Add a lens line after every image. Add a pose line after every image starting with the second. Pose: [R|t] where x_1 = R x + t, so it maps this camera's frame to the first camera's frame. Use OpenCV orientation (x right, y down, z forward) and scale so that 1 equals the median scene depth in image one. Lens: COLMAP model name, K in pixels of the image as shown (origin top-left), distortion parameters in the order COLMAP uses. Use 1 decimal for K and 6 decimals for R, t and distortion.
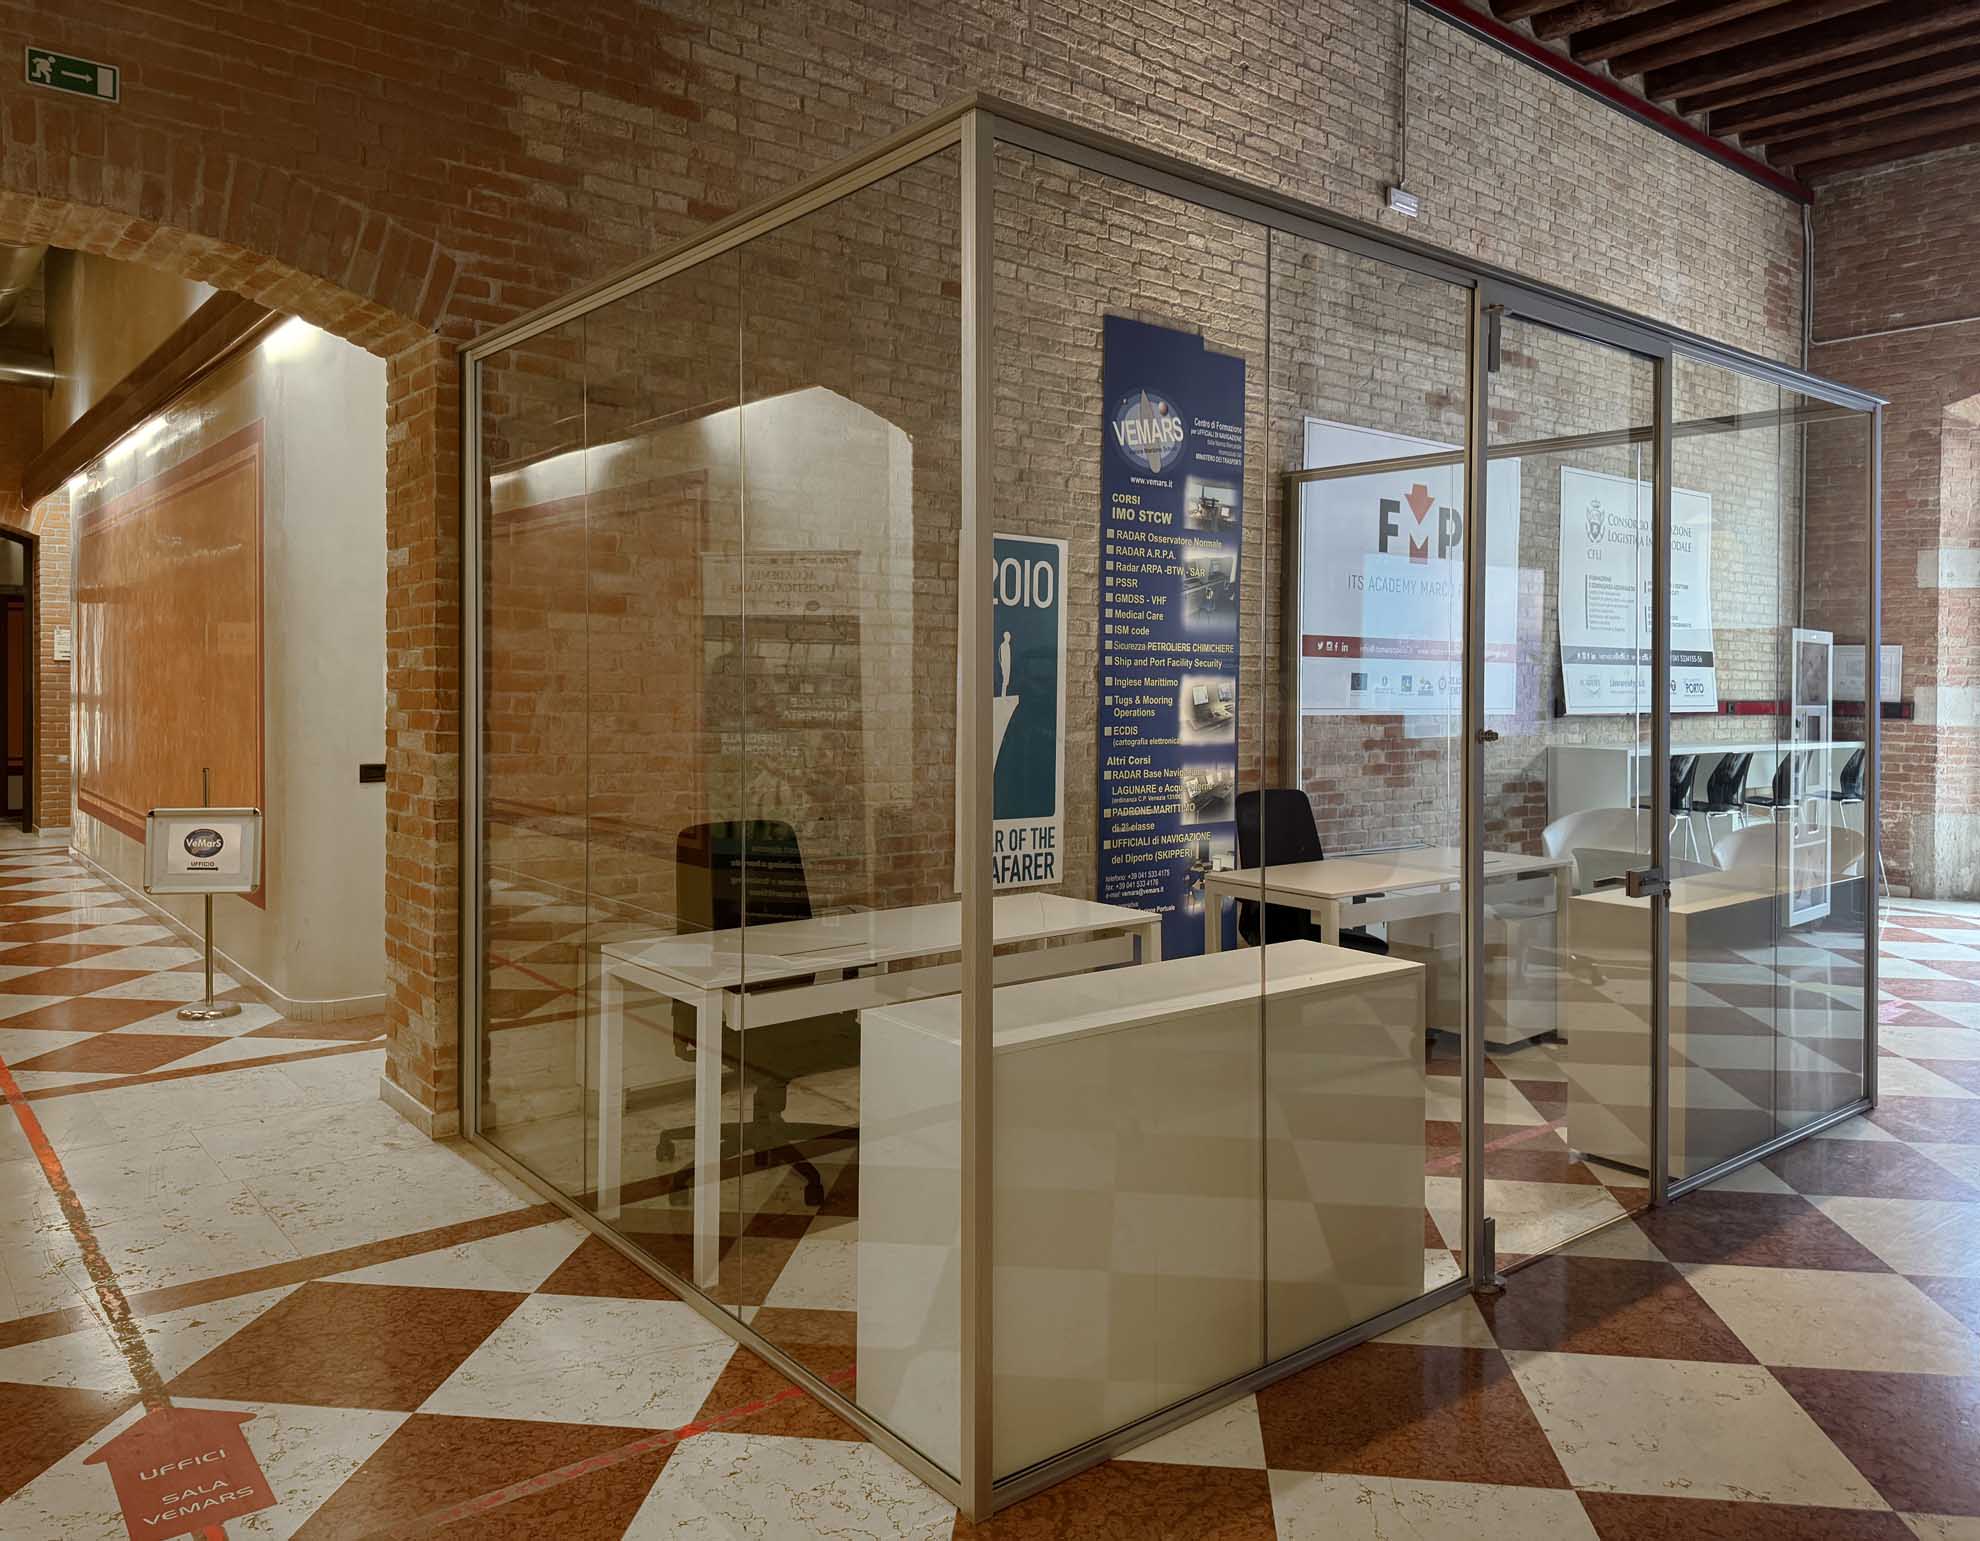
lens RADIAL K [[1441.4, 0, 949.9], [0, 1441.4, 710.1], [0, 0, 1]] dist [0.086612, -0.166542]
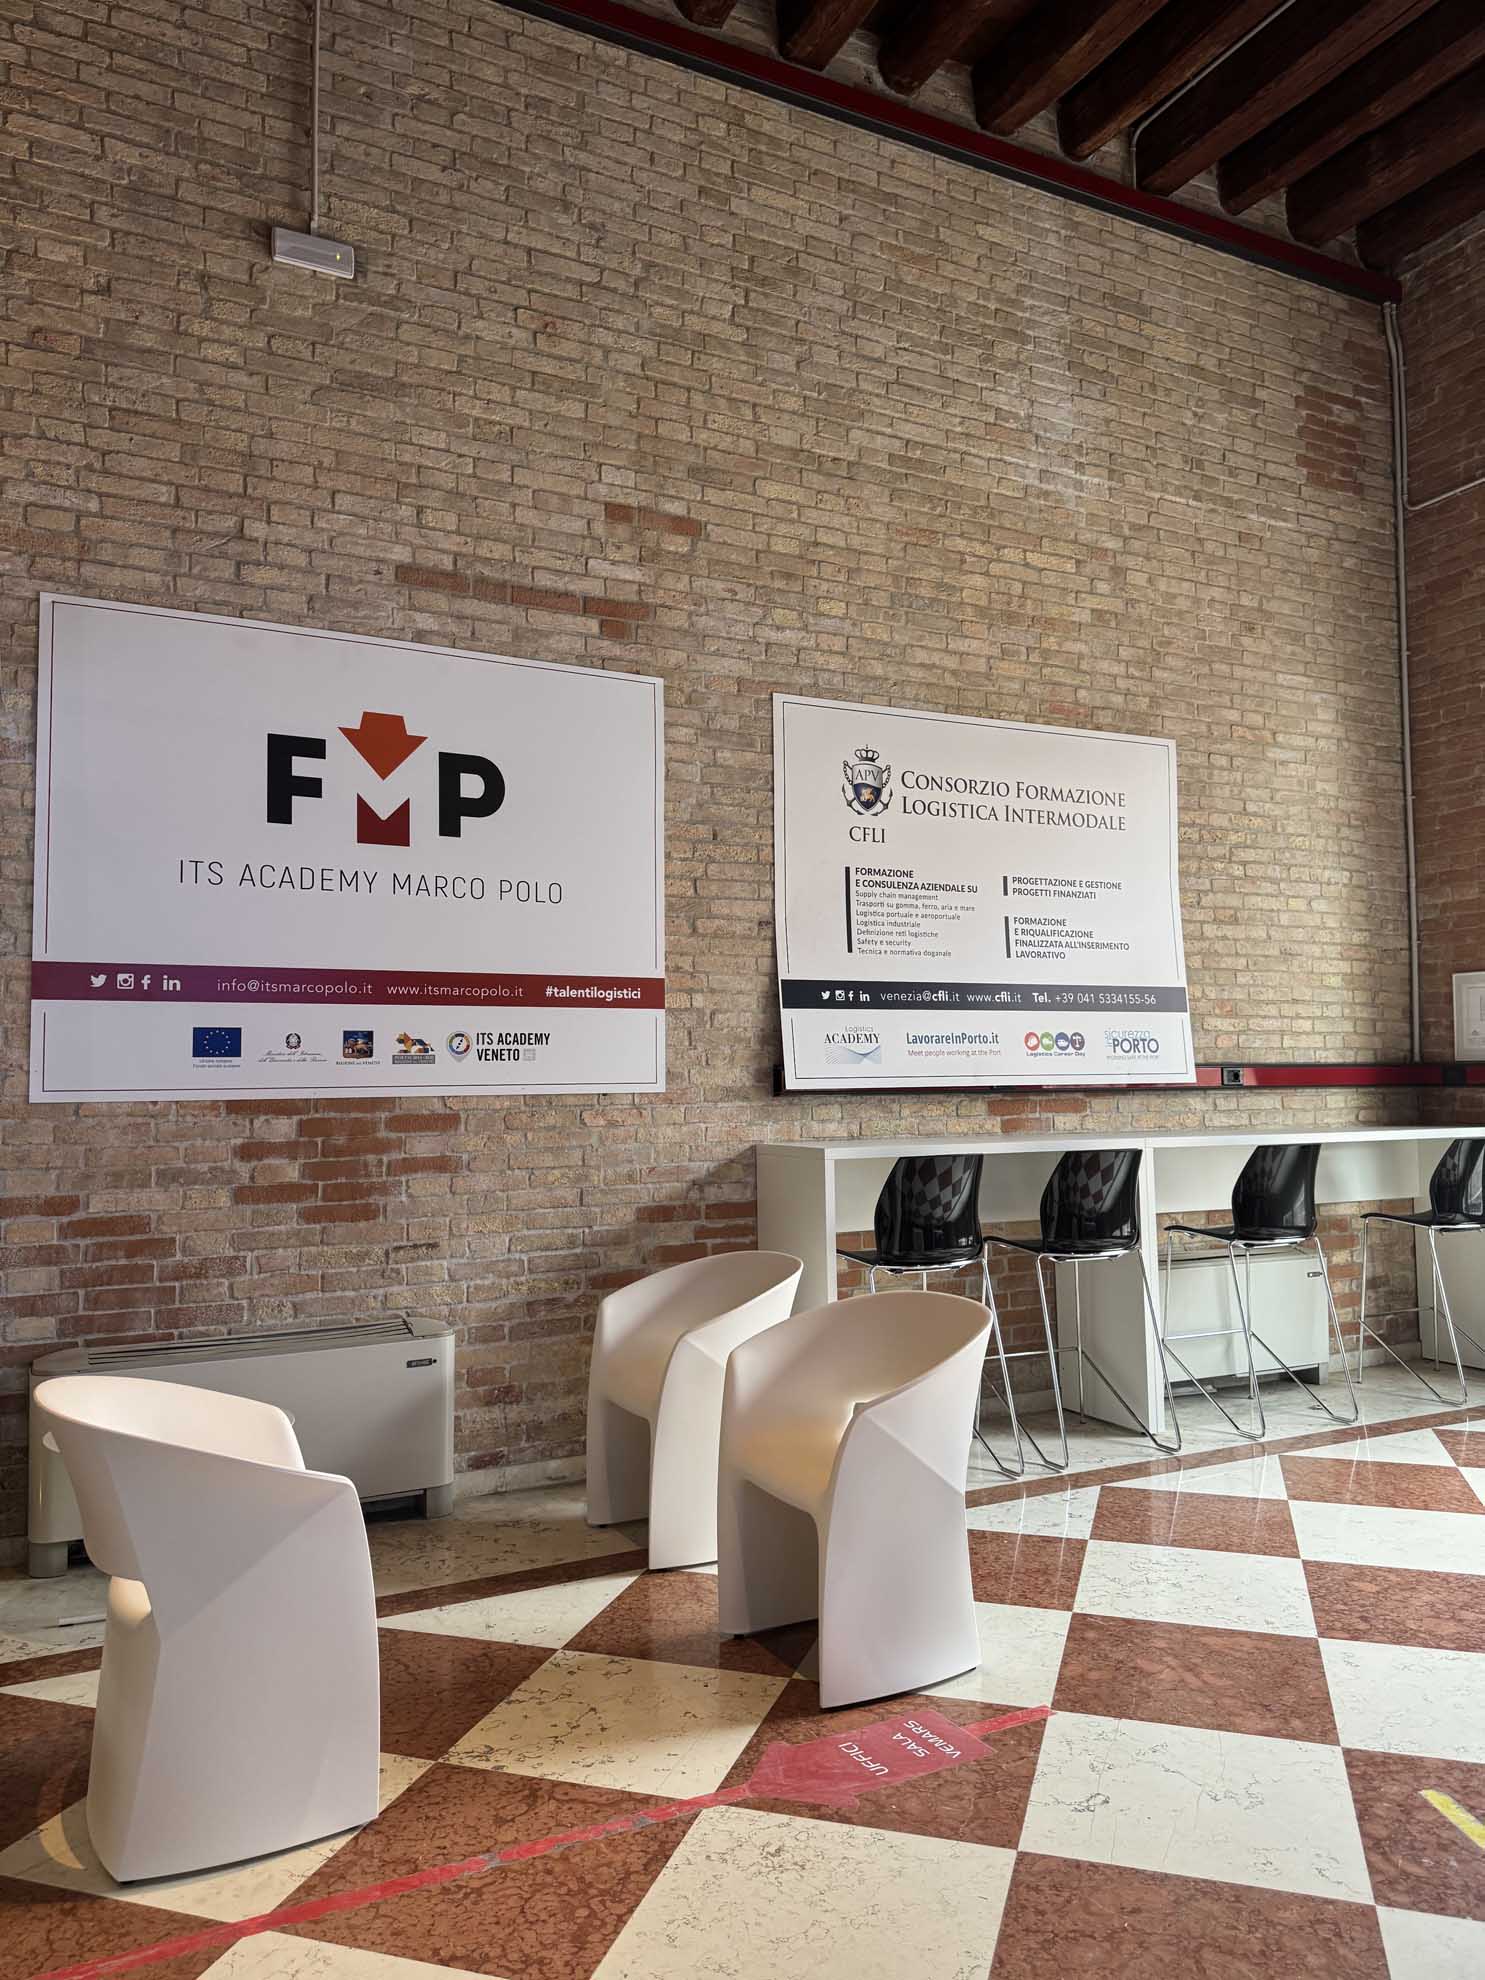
lens RADIAL K [[1406.4, 0, 740.5], [0, 1406.4, 993.1], [0, 0, 1]] dist [0.052365, -0.062256]
pose [[0.980256, -0.032779, -0.194996, 0.681943], [0.018033, 0.996874, -0.076922, 0.009489], [0.196908, 0.071887, 0.977783, 0.549987]]
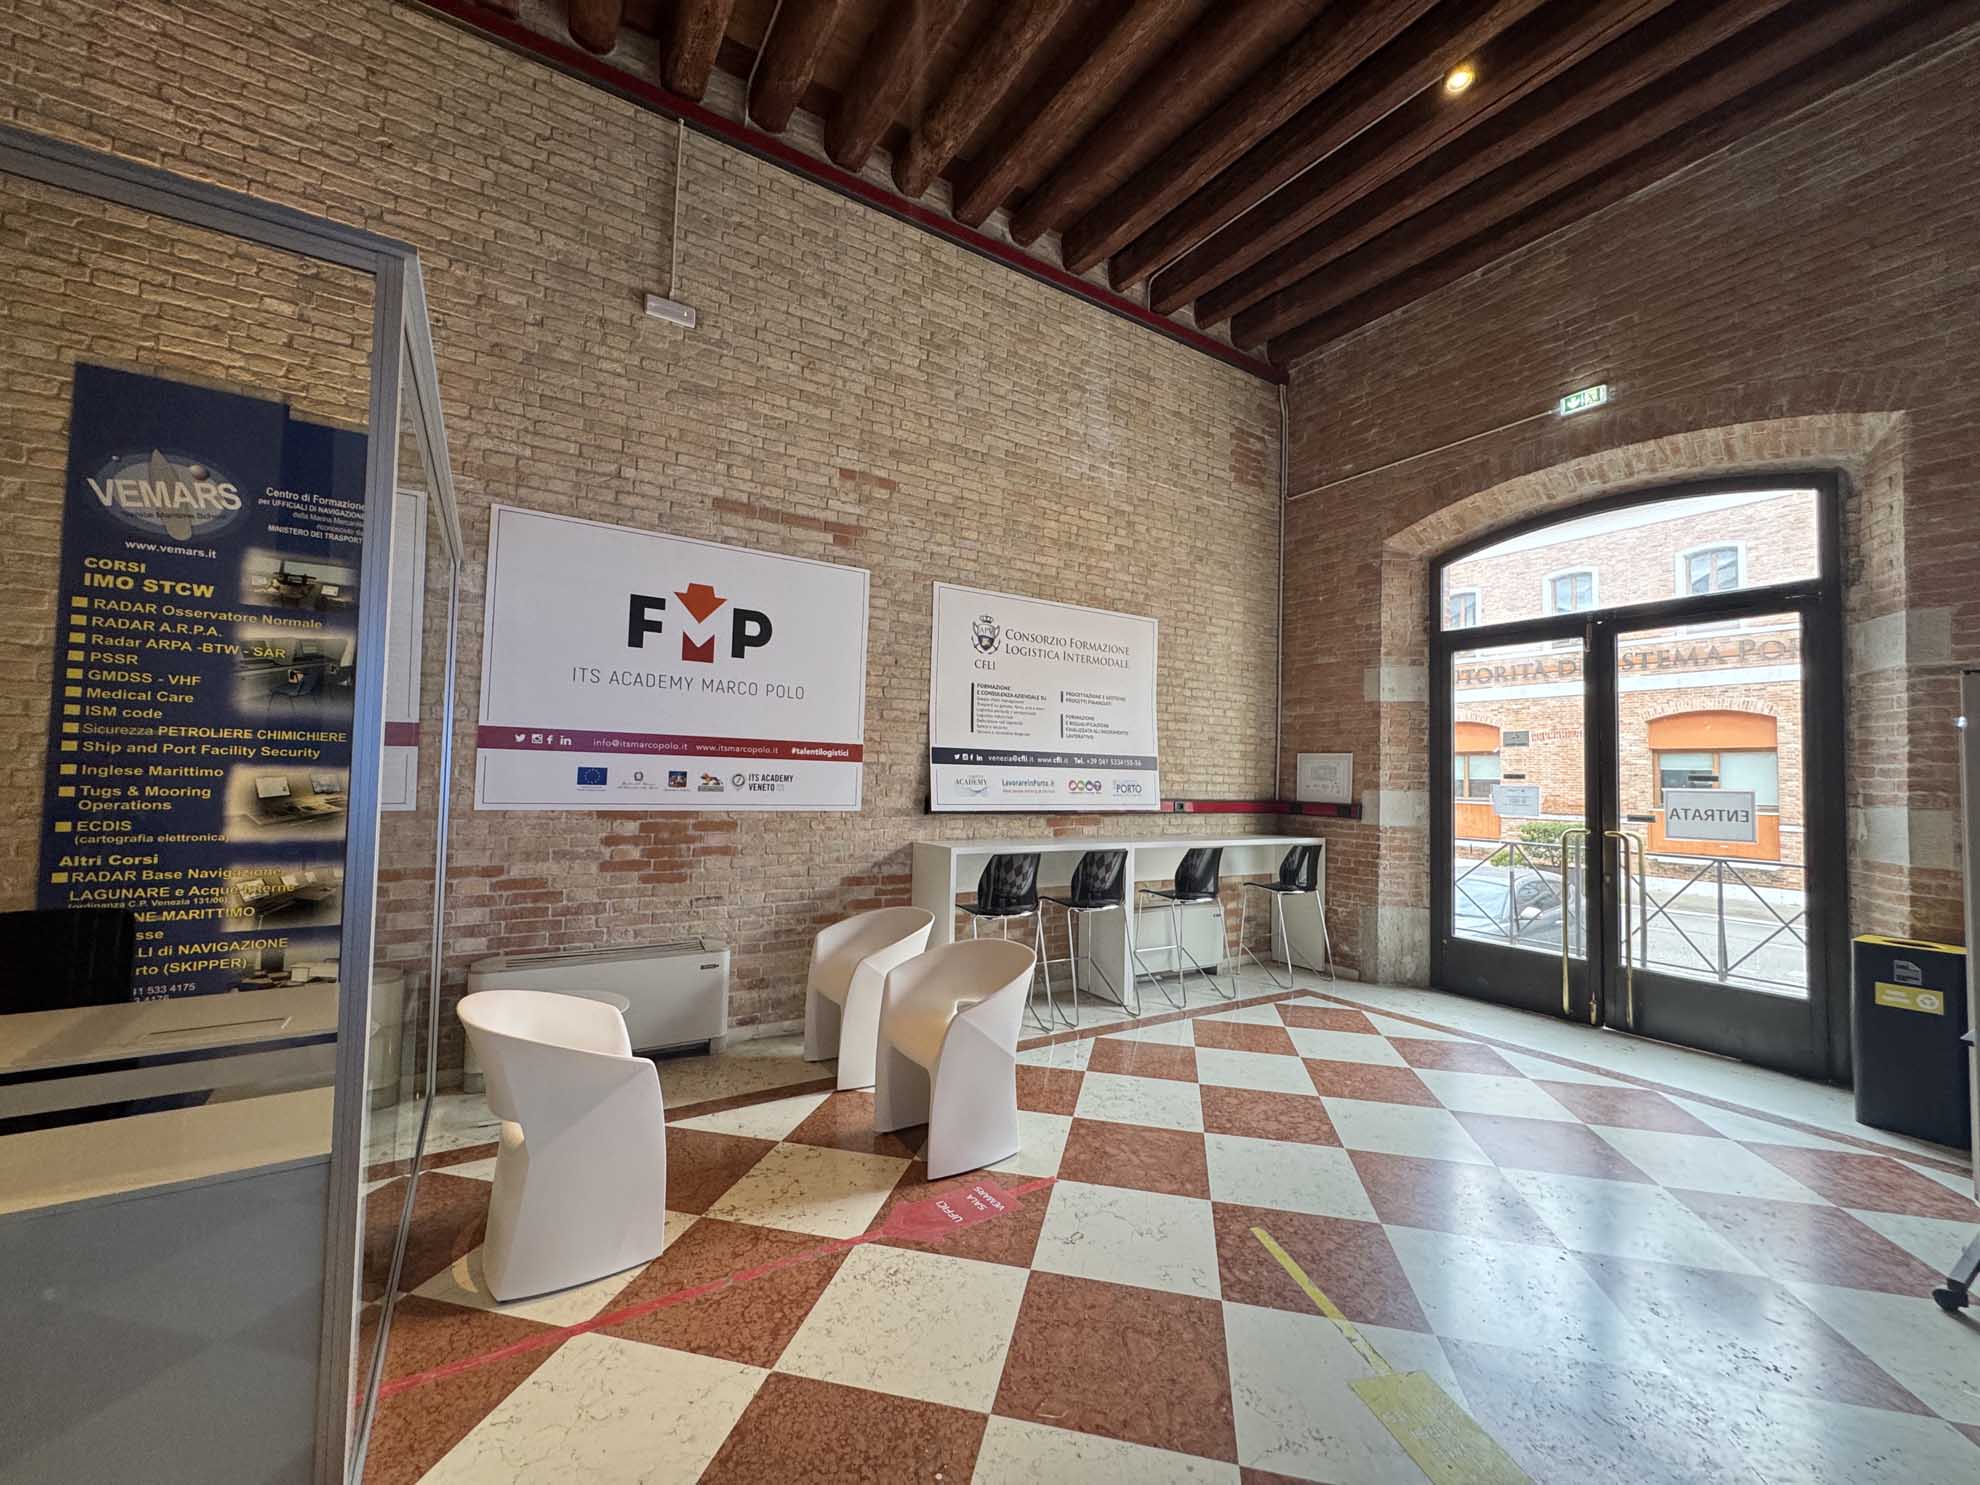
lens RADIAL K [[793.0, 0, 993.1], [0, 793.0, 743.0], [0, 0, 1]] dist [-0.000050, -0.000526]
pose [[0.994561, 0.011950, -0.103470, 0.691058], [-0.018129, 0.998094, -0.058984, -0.017195], [0.102568, 0.060539, 0.992882, 0.559636]]
